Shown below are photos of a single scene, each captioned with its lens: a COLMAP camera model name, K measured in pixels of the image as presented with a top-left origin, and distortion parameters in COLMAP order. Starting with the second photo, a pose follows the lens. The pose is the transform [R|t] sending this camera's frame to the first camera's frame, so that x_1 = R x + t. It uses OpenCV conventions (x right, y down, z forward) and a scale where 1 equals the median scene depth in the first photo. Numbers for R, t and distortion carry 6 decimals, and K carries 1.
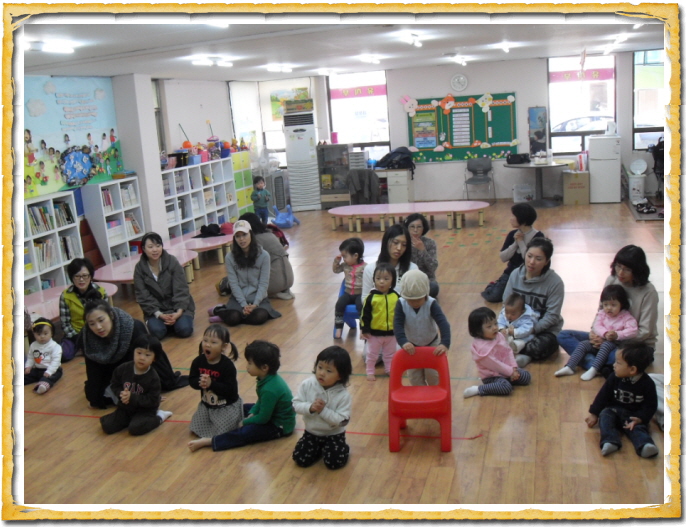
lens RADIAL K [[730.6, 0, 323.2], [0, 730.6, 296.3], [0, 0, 1]] dist [-0.118089, 0.000000]
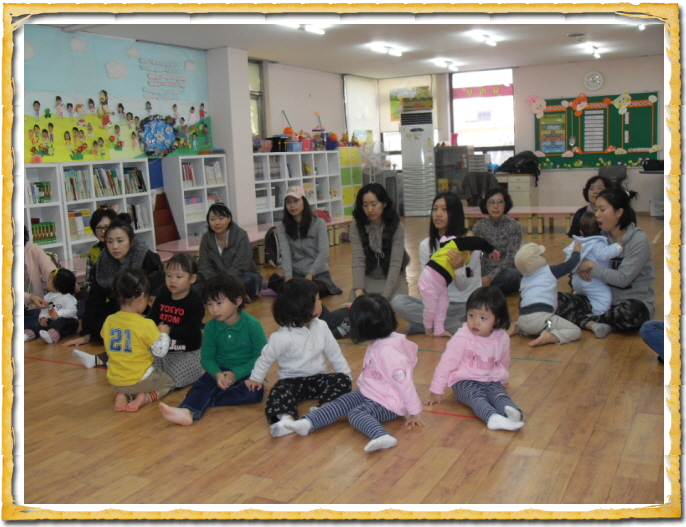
lens RADIAL K [[730.6, 0, 319.8], [0, 730.6, 287.0], [0, 0, 1]] dist [-0.118089, 0.000000]
pose [[0.977381, 0.066915, -0.200620, 0.058478], [-0.079063, 0.995452, -0.053153, 0.041976], [0.196151, 0.067812, 0.978226, 0.090426]]
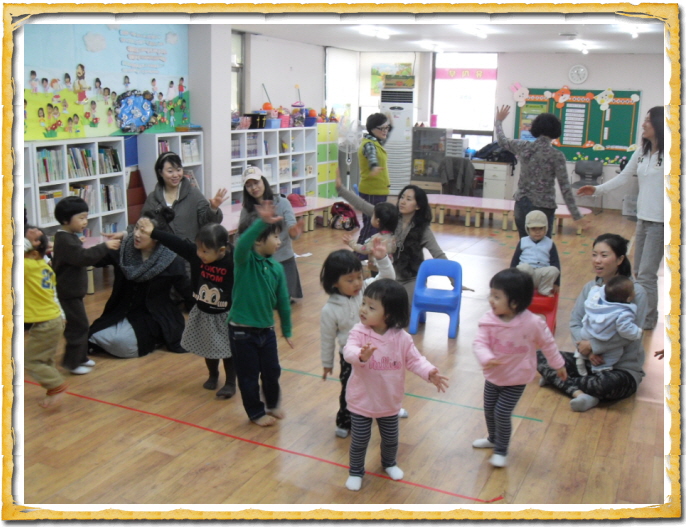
lens RADIAL K [[730.6, 0, 320.6], [0, 730.6, 291.5], [0, 0, 1]] dist [-0.118089, 0.000000]
pose [[0.980864, 0.137738, -0.137597, 0.039767], [-0.136491, 0.990468, 0.018506, -0.001652], [0.138835, 0.000629, 0.990315, 0.092381]]
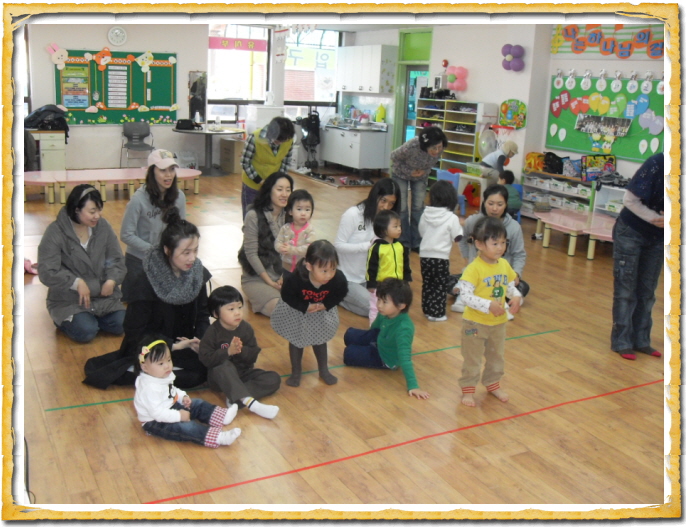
lens RADIAL K [[730.6, 0, 349.6], [0, 730.6, 269.1], [0, 0, 1]] dist [-0.118089, 0.000000]
pose [[0.679291, -0.072667, 0.730262, -0.333714], [0.081642, 0.996392, 0.023205, -0.008234], [-0.729313, 0.043857, 0.682773, 0.240442]]
